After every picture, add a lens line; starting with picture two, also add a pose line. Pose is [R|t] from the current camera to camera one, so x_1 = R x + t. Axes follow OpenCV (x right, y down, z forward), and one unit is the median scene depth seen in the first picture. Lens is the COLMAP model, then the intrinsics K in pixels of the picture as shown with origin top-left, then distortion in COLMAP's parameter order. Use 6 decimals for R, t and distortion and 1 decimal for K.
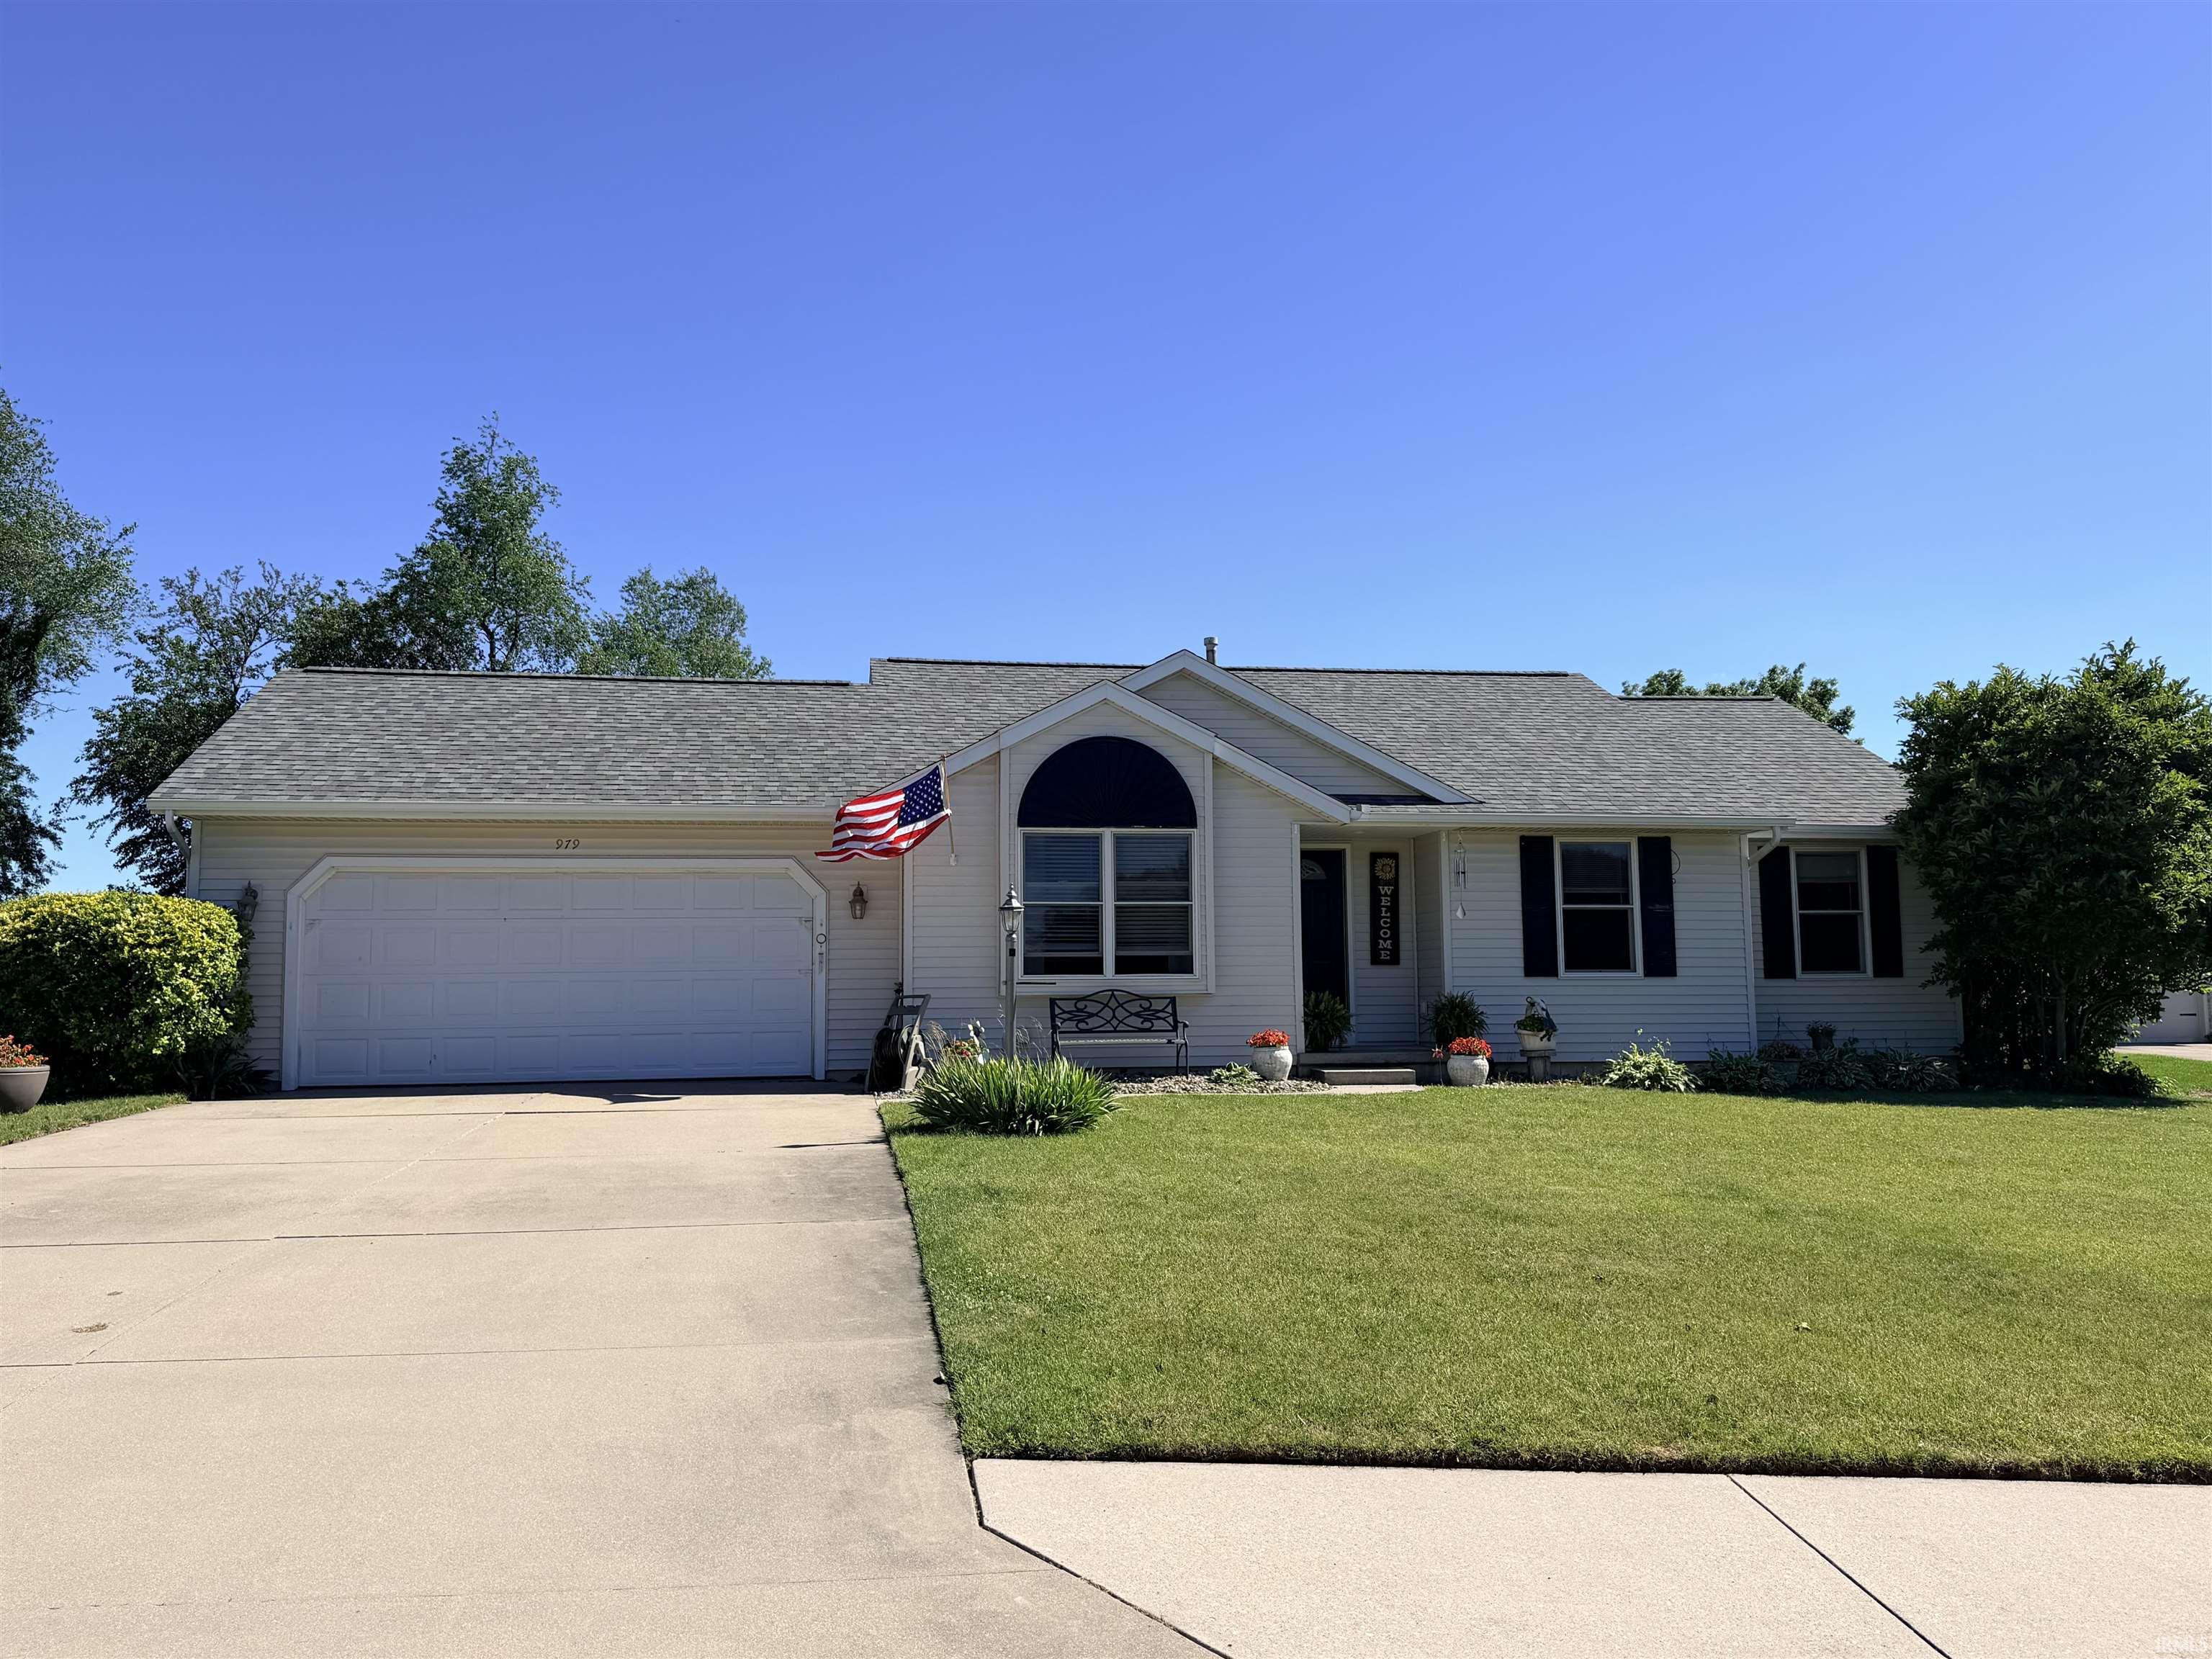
lens RADIAL K [[1778.7, 0, 1106.0], [0, 1778.7, 829.5], [0, 0, 1]] dist [0.131246, -0.232687]
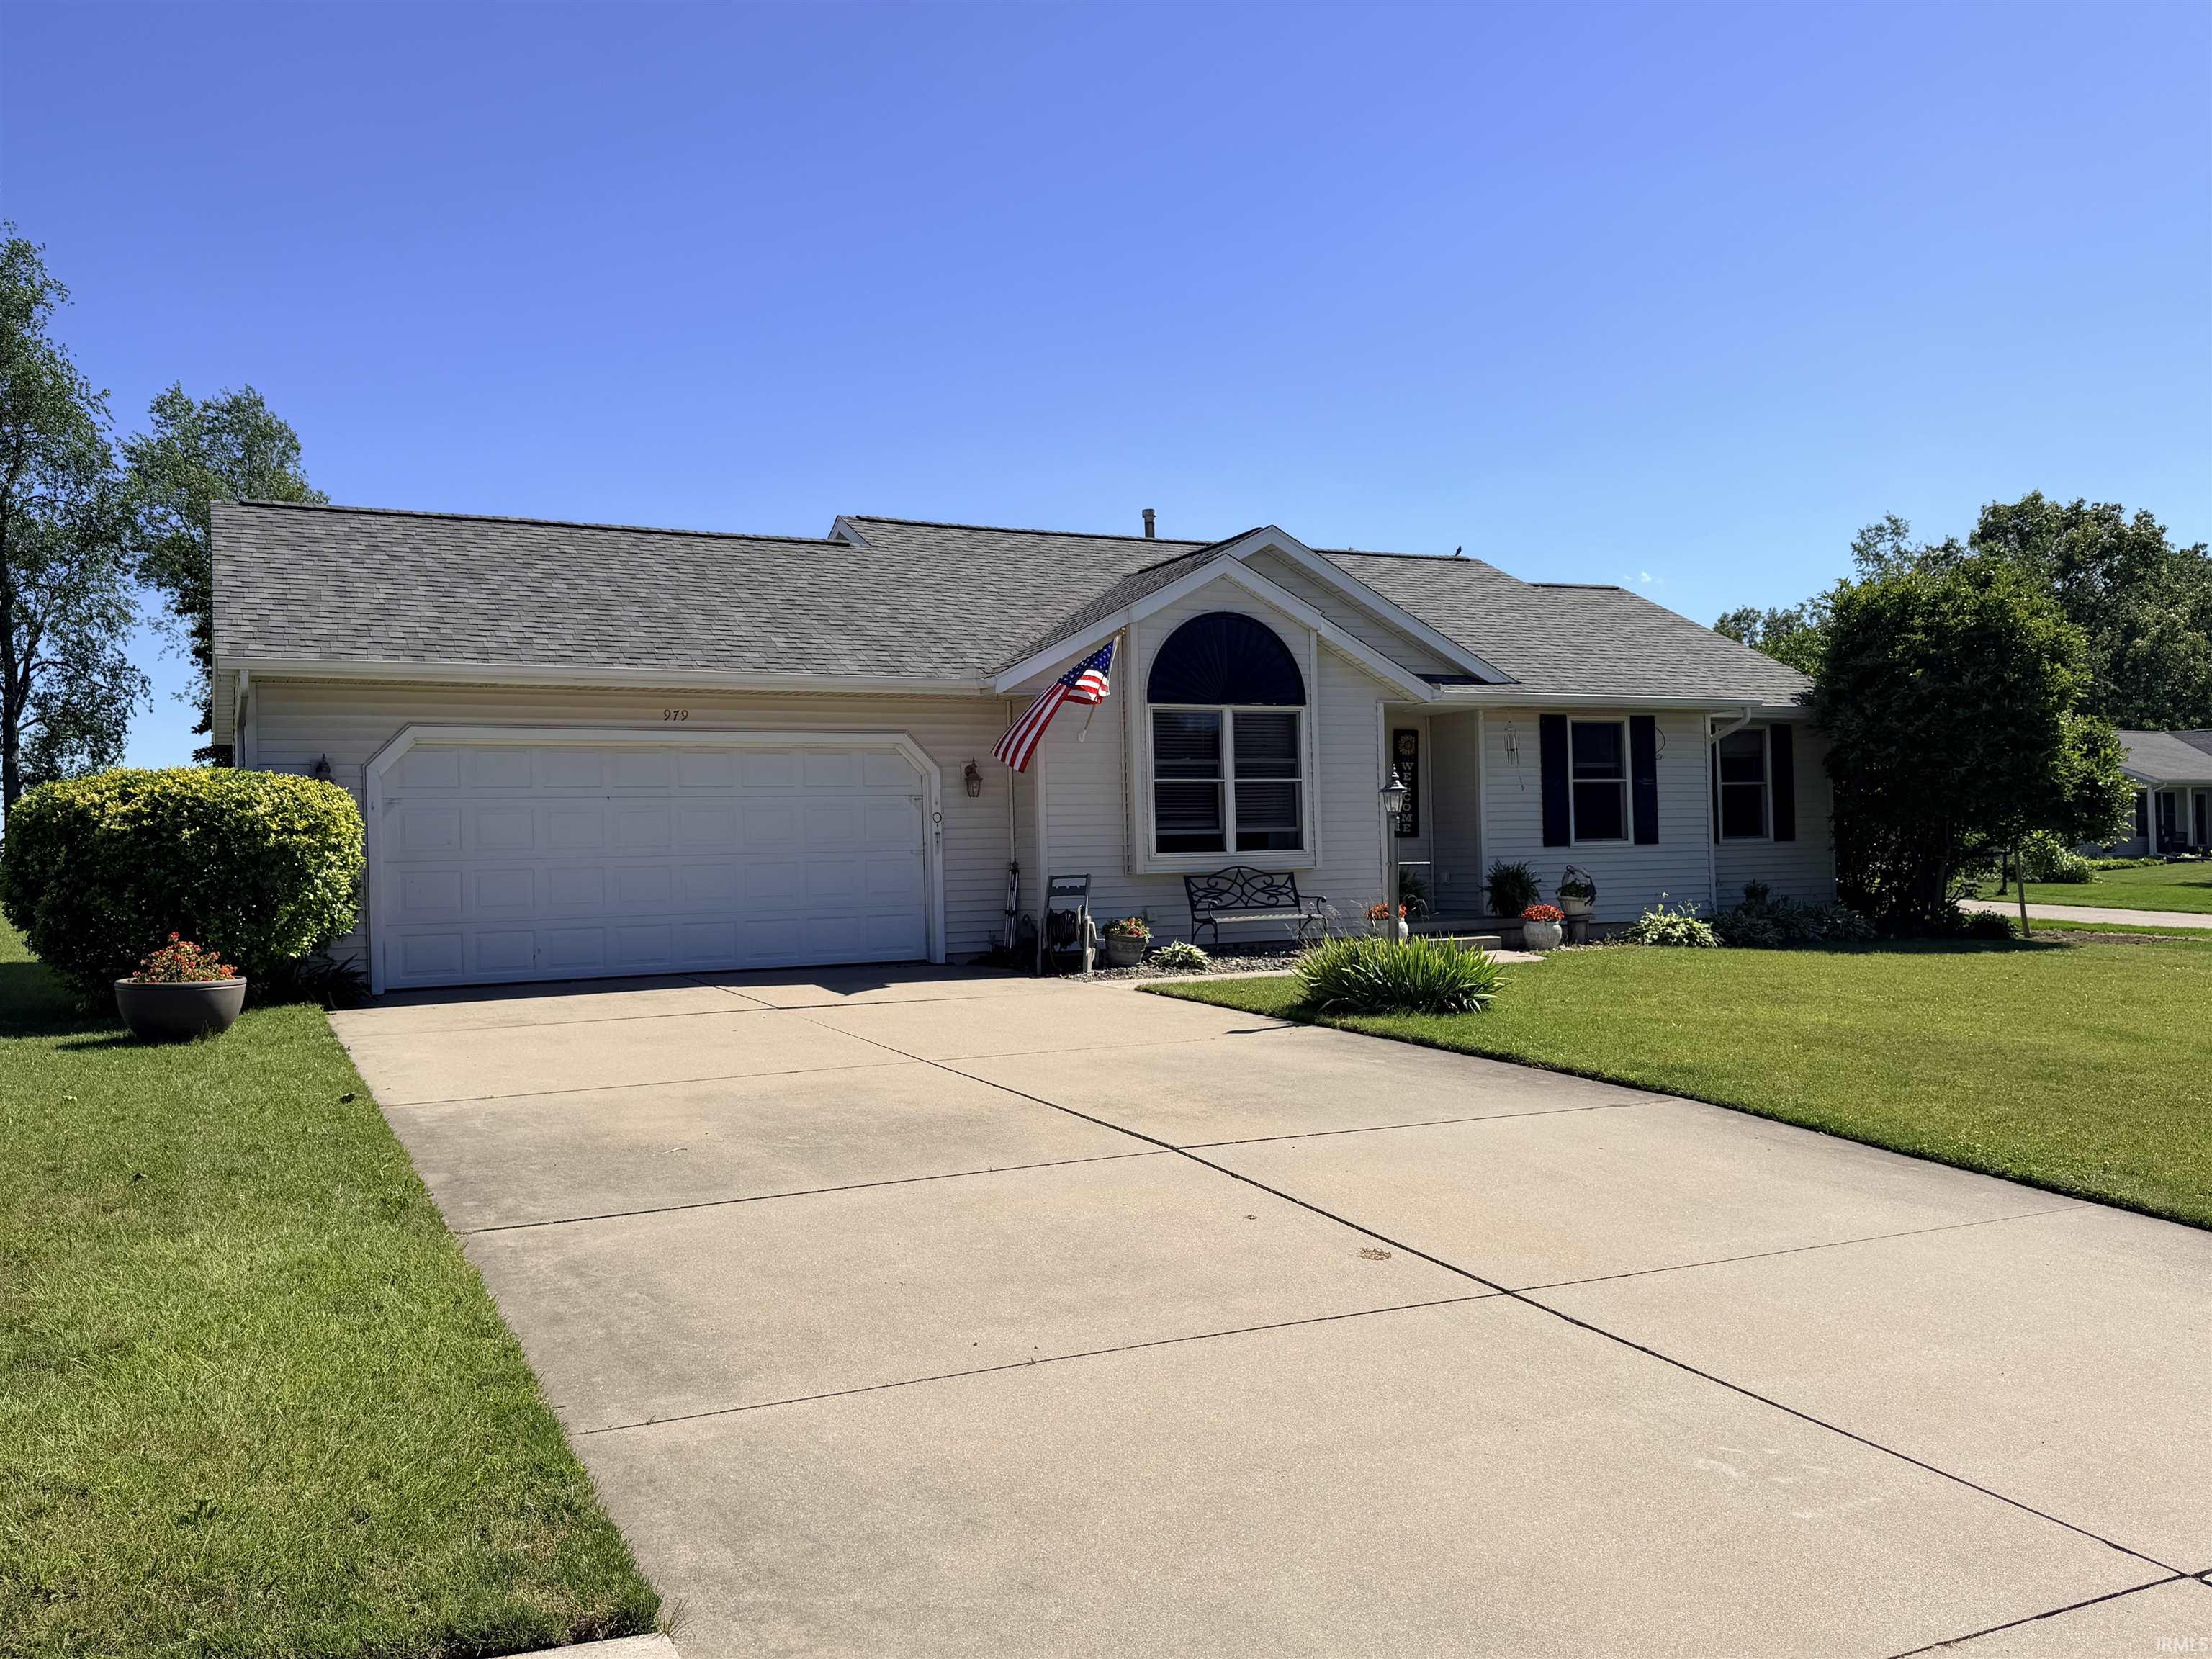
lens RADIAL K [[1778.7, 0, 1106.0], [0, 1778.7, 829.5], [0, 0, 1]] dist [0.131246, -0.232687]
pose [[0.951280, -0.010174, 0.308162, -0.369064], [-0.012939, 0.997258, 0.072867, -0.003019], [-0.308058, -0.073304, 0.948539, 0.069206]]
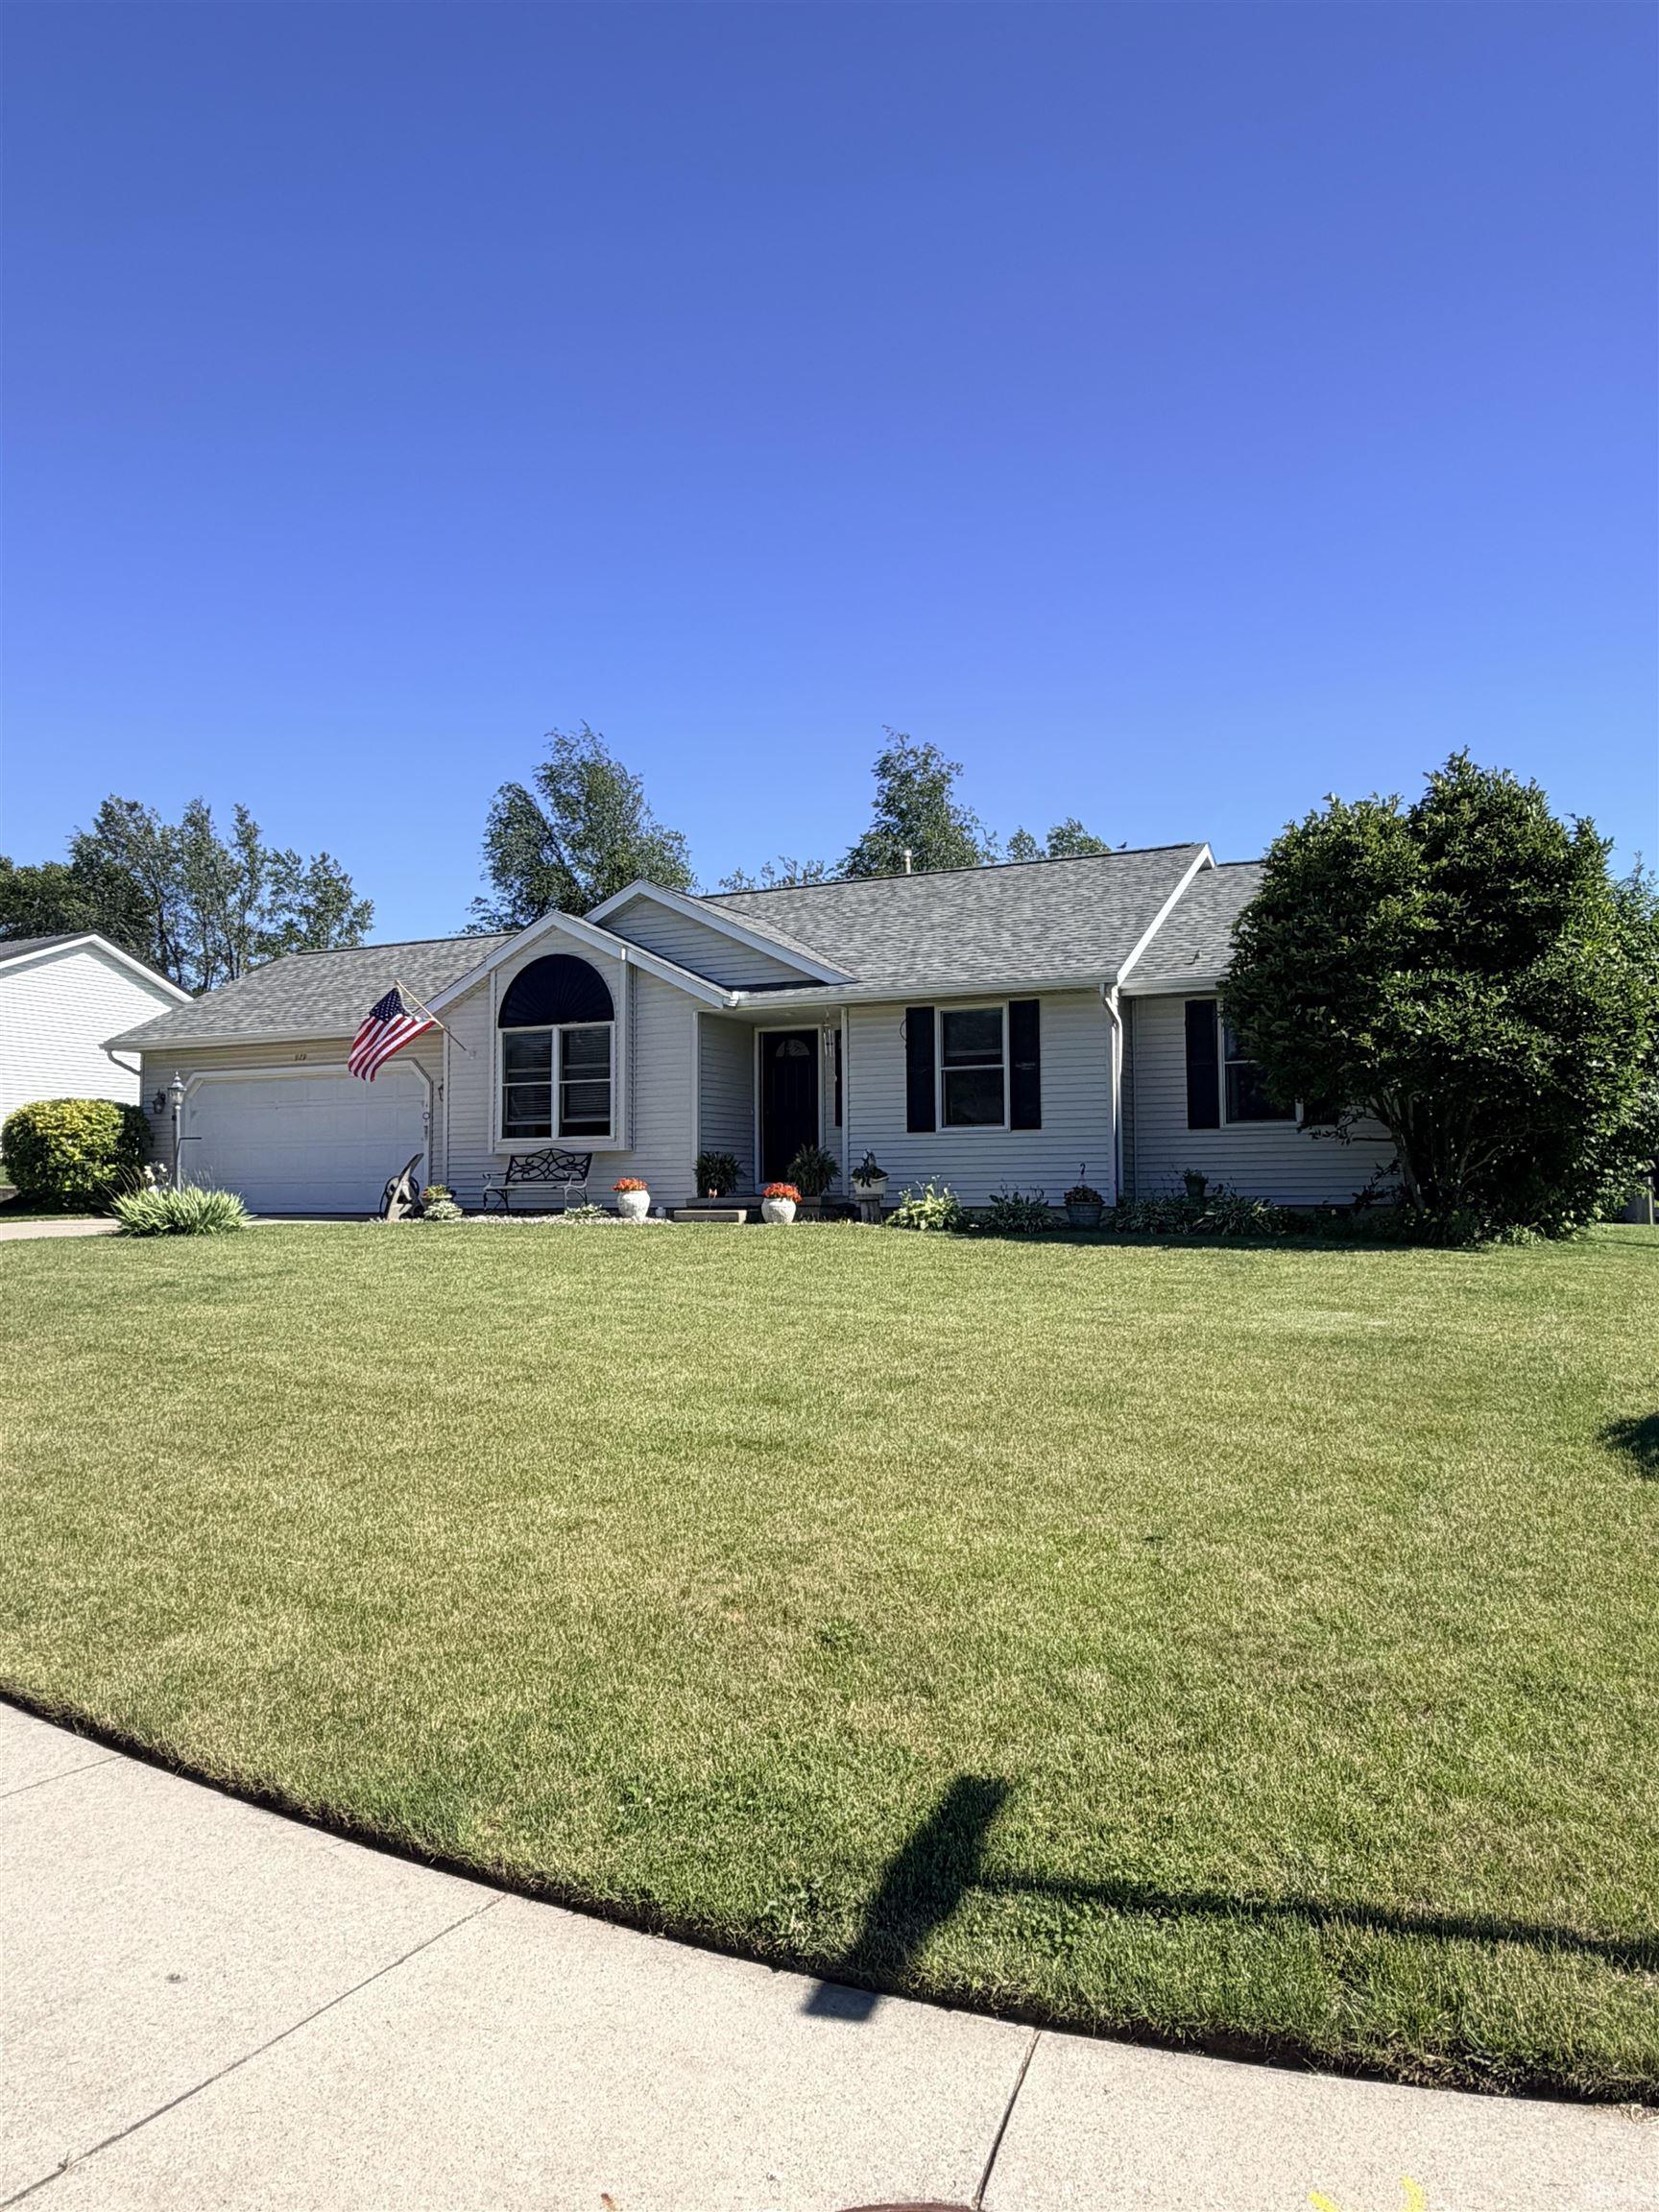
lens RADIAL K [[1523.2, 0, 829.5], [0, 1523.2, 1106.0], [0, 0, 1]] dist [-0.004640, -0.000229]
pose [[0.820772, -0.031110, -0.570408, 0.792607], [0.056354, 0.998055, 0.026655, 0.039608], [0.568469, -0.054022, 0.820929, 0.195403]]
